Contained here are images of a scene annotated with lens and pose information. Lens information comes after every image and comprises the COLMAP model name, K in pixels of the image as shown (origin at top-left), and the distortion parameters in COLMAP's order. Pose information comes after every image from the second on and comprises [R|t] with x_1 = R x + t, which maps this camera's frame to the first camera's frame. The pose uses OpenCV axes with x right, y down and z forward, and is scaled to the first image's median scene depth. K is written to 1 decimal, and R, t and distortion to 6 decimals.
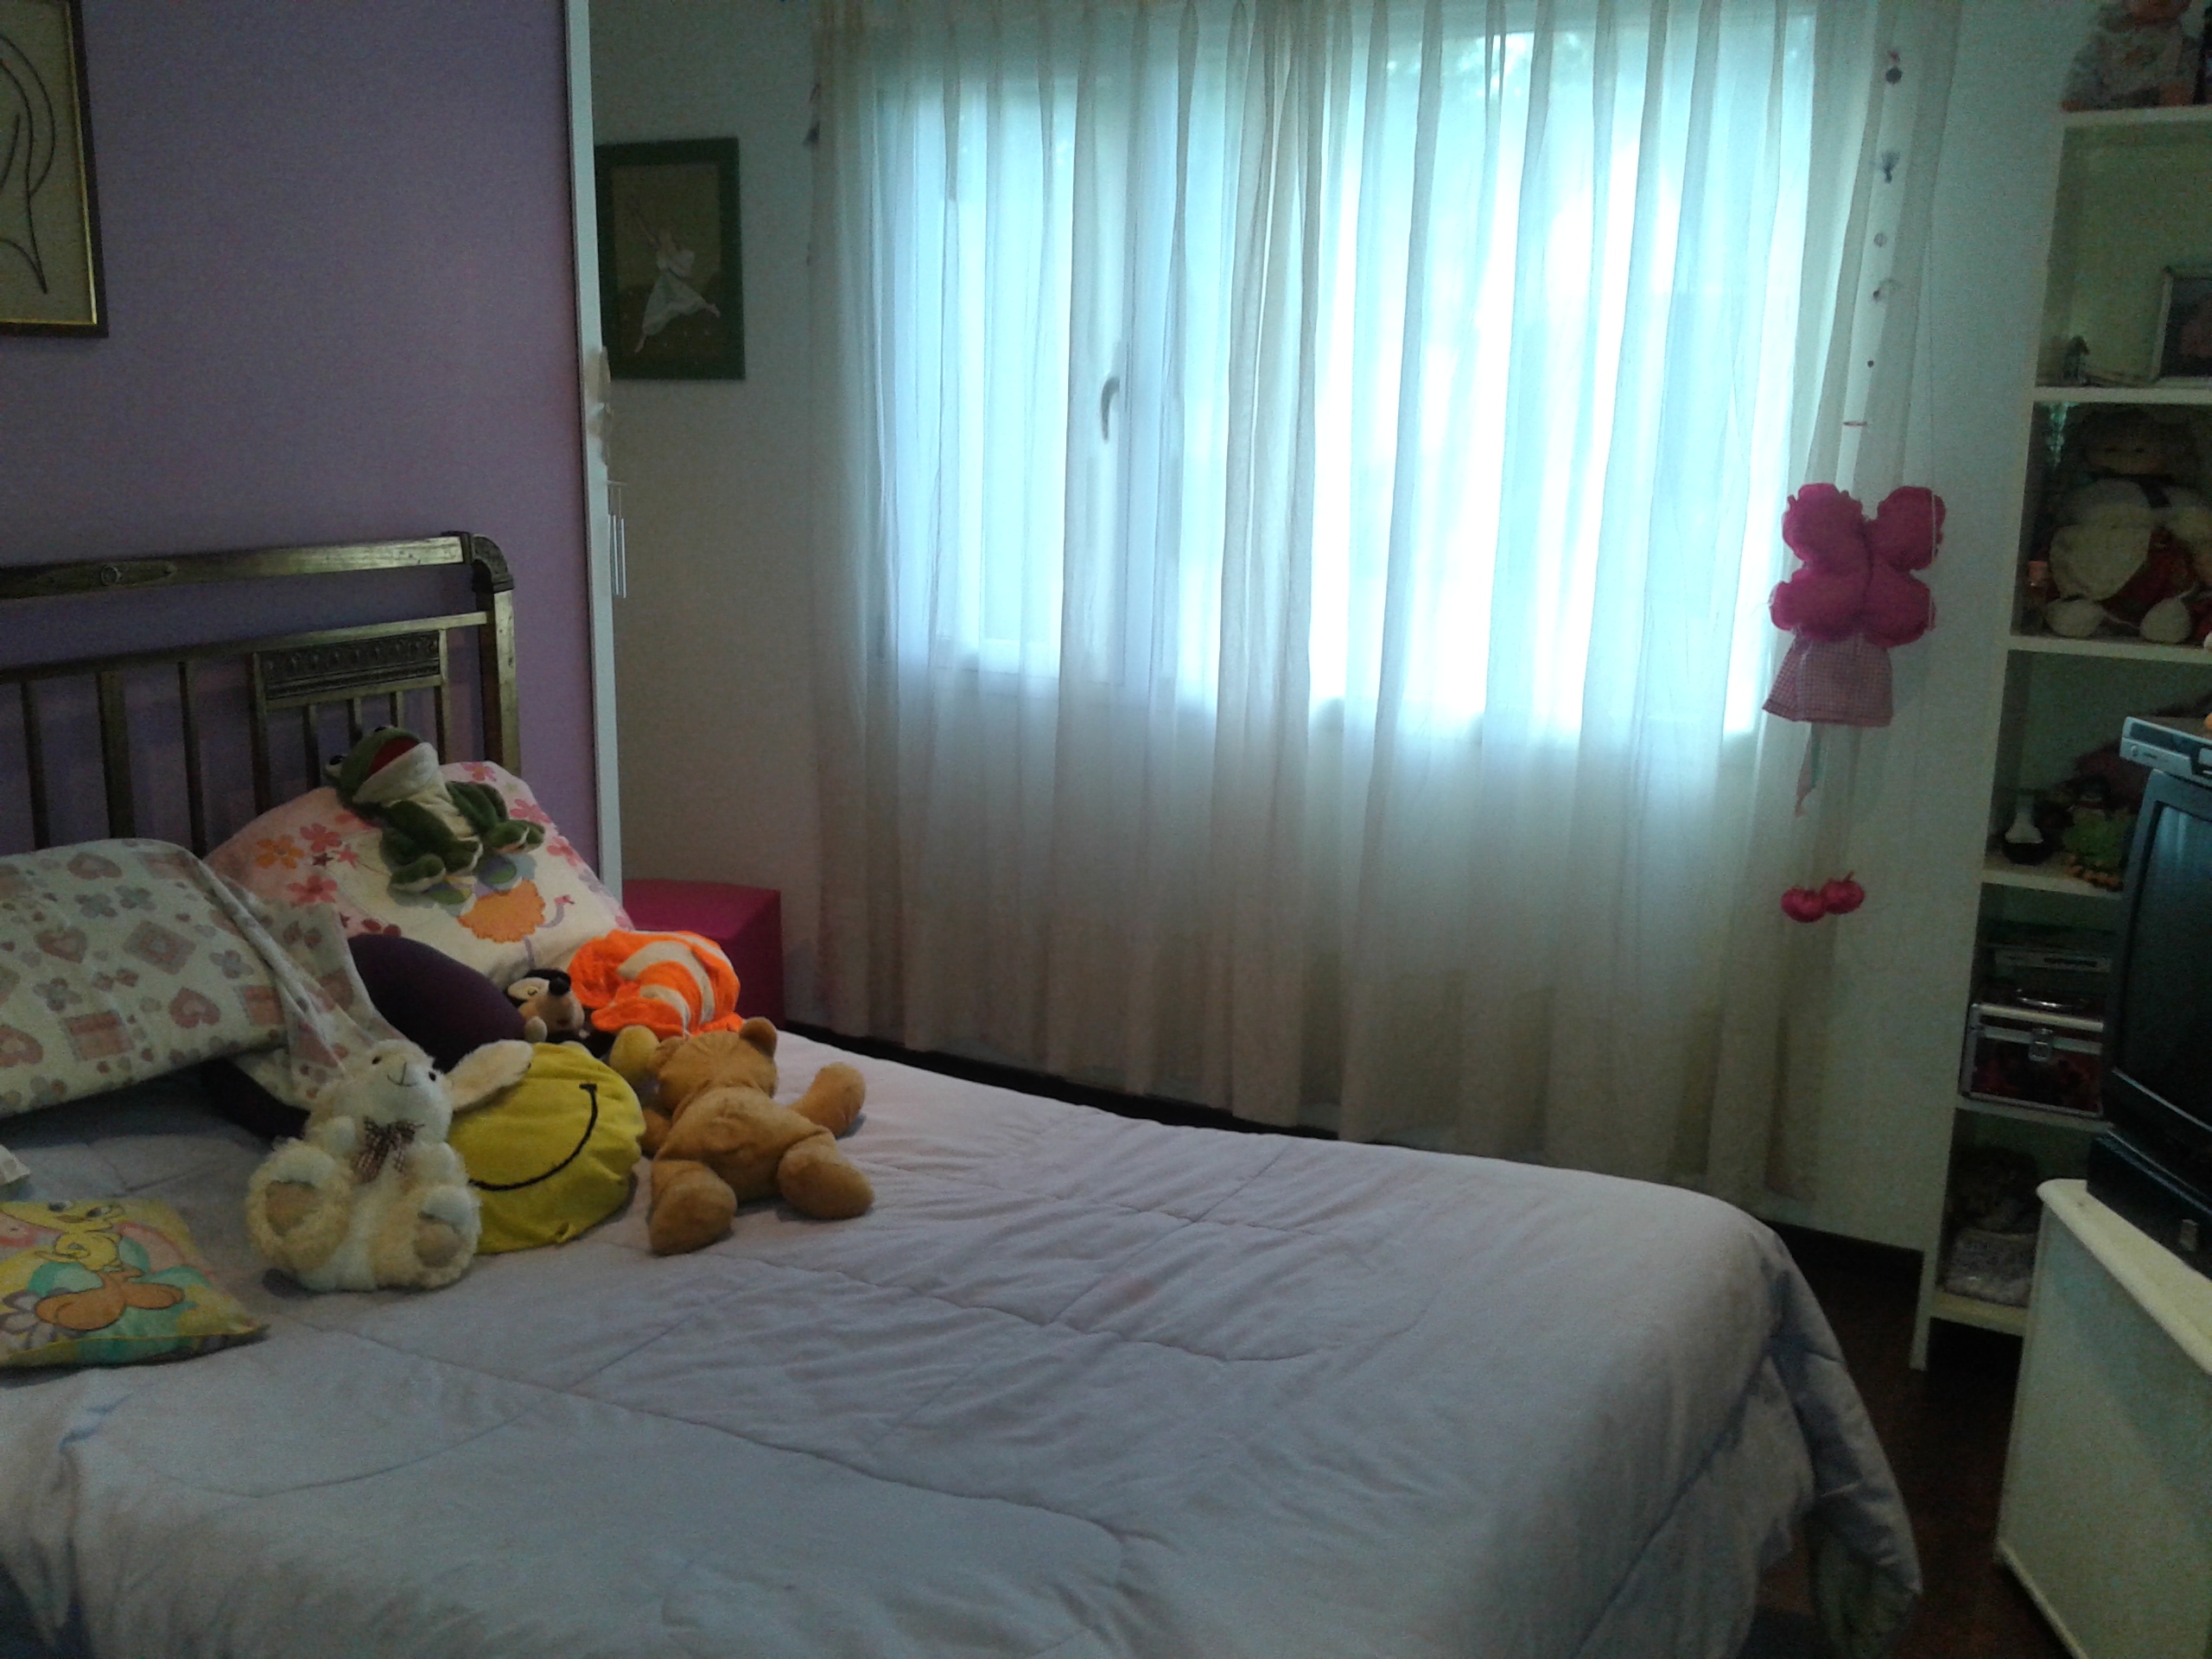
lens RADIAL K [[1953.5, 0, 1106.0], [0, 1953.5, 829.5], [0, 0, 1]] dist [-0.004315, 0.007801]
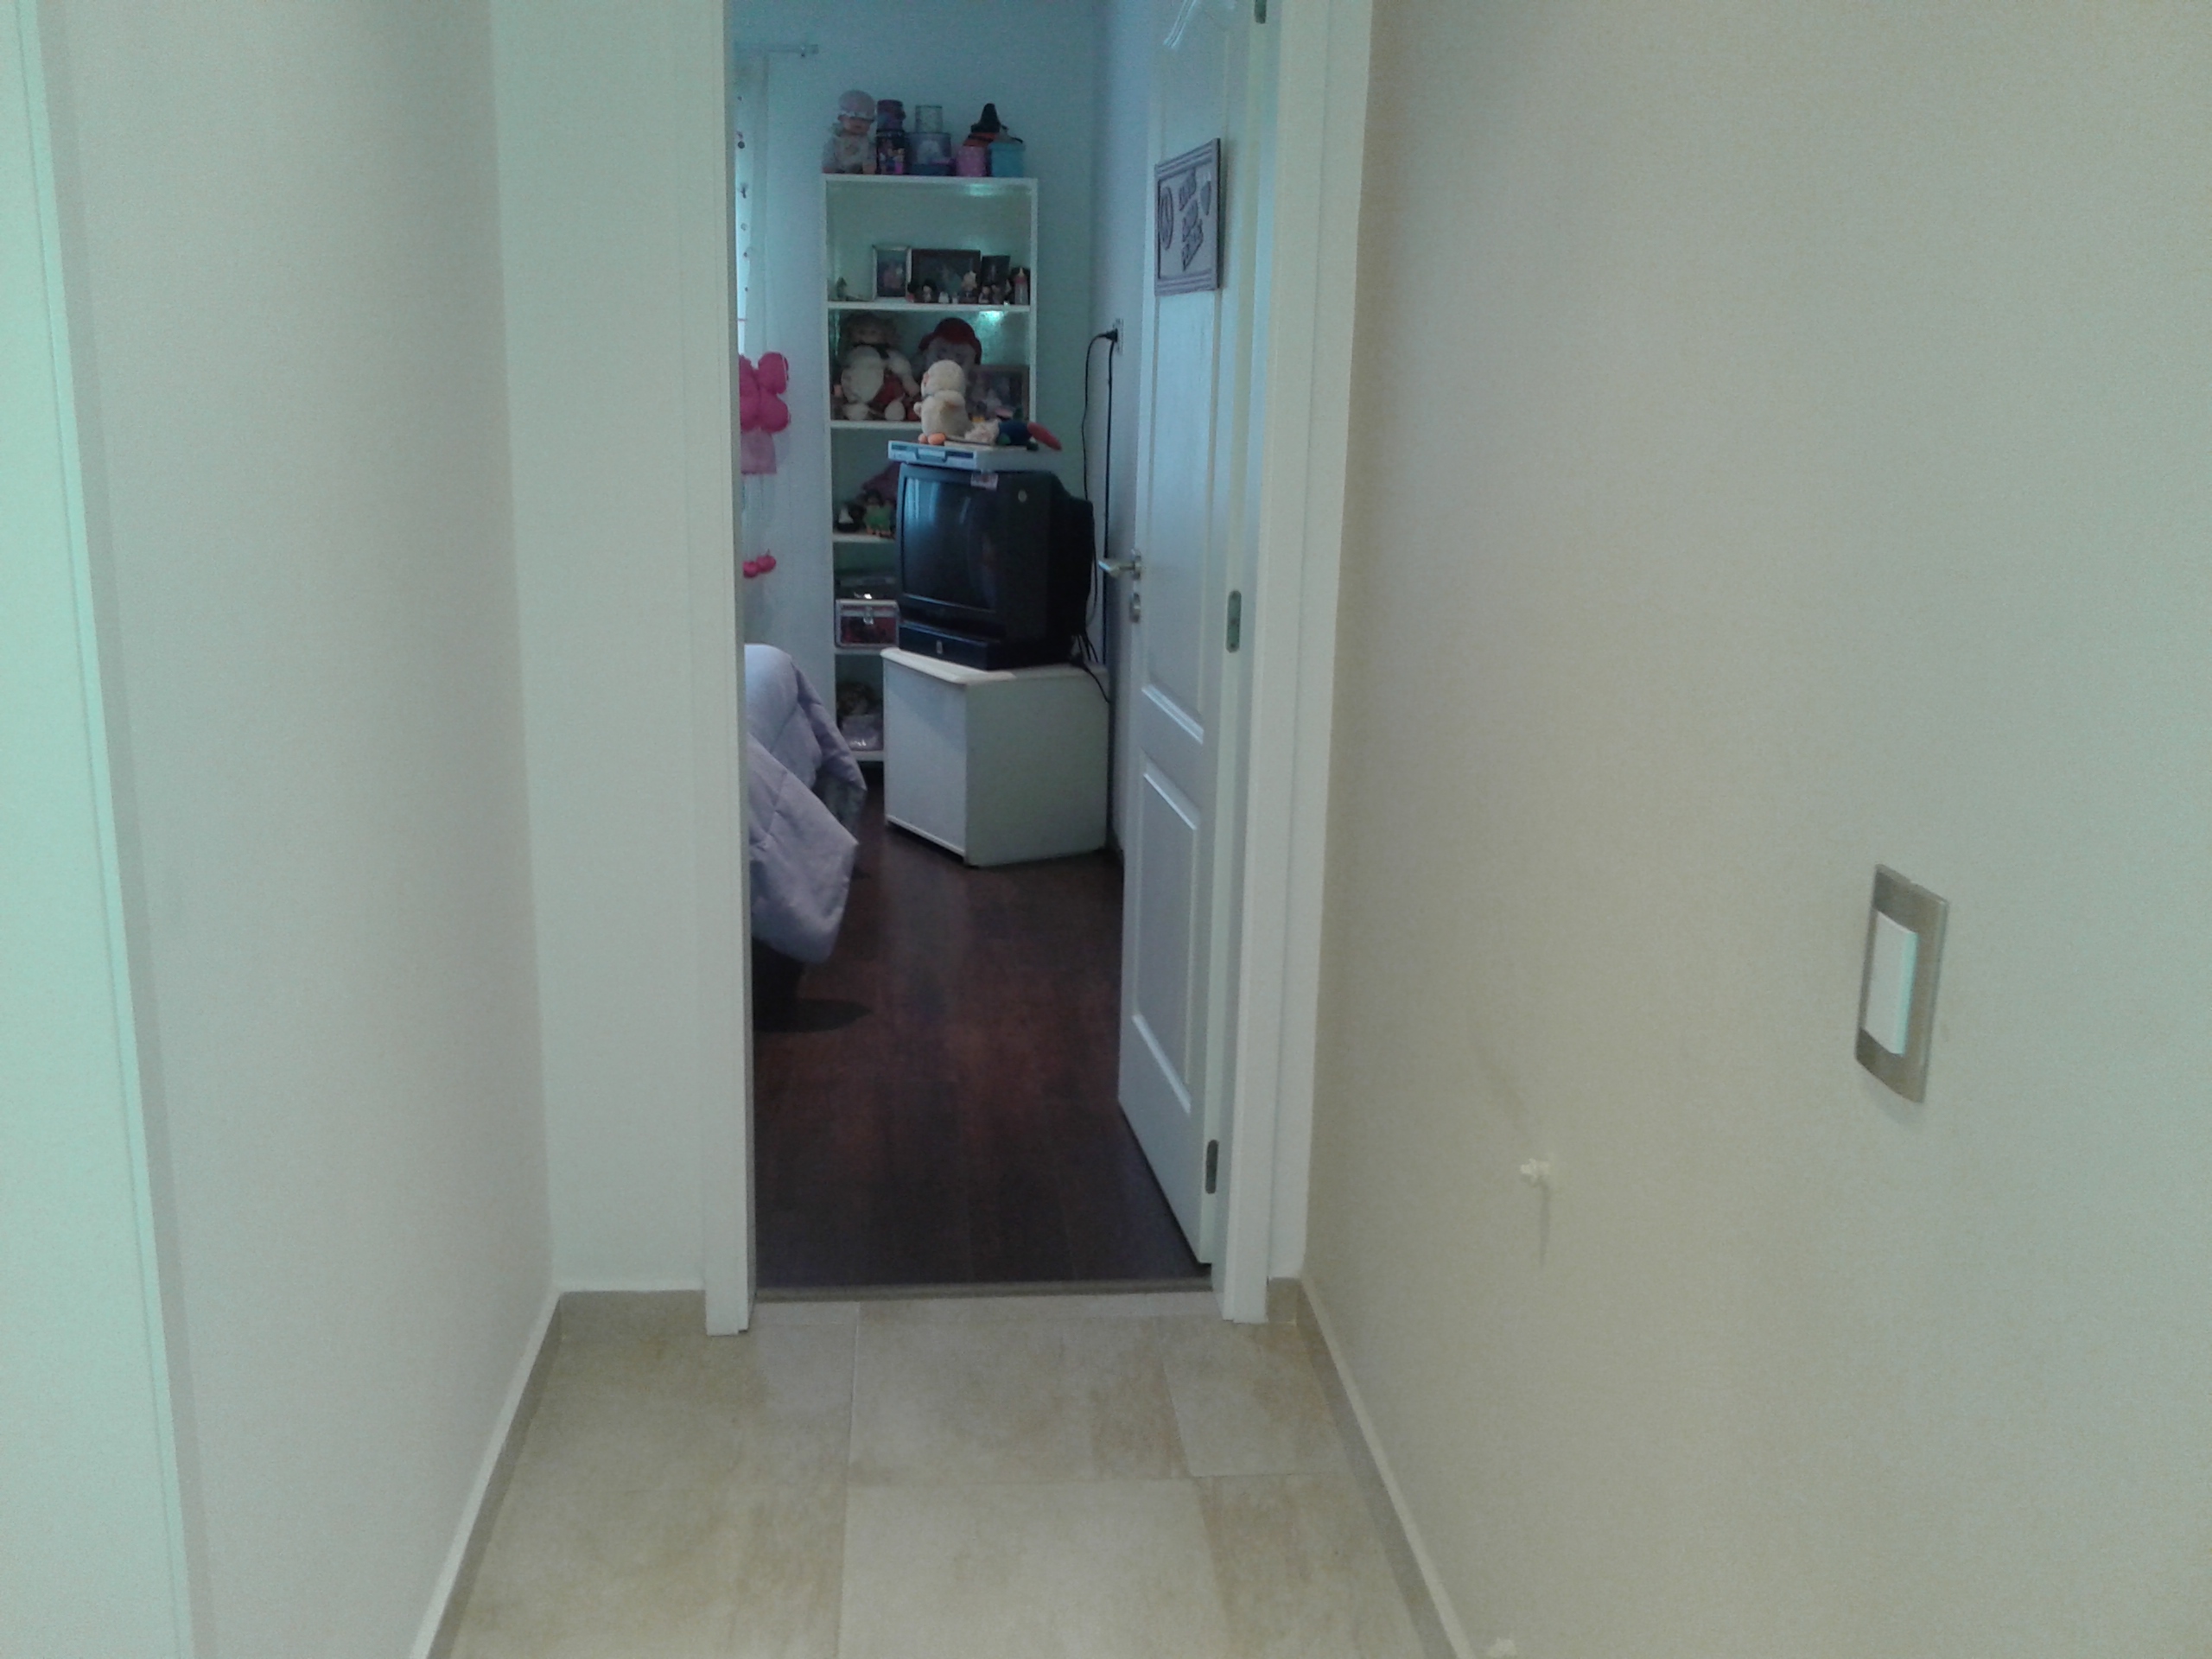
lens RADIAL K [[1953.5, 0, 1106.0], [0, 1953.5, 829.5], [0, 0, 1]] dist [-0.004315, 0.007801]
pose [[0.811082, -0.141969, 0.567442, -0.548312], [0.121676, 0.989828, 0.073727, 0.215733], [-0.572137, 0.009246, 0.820106, -0.884163]]
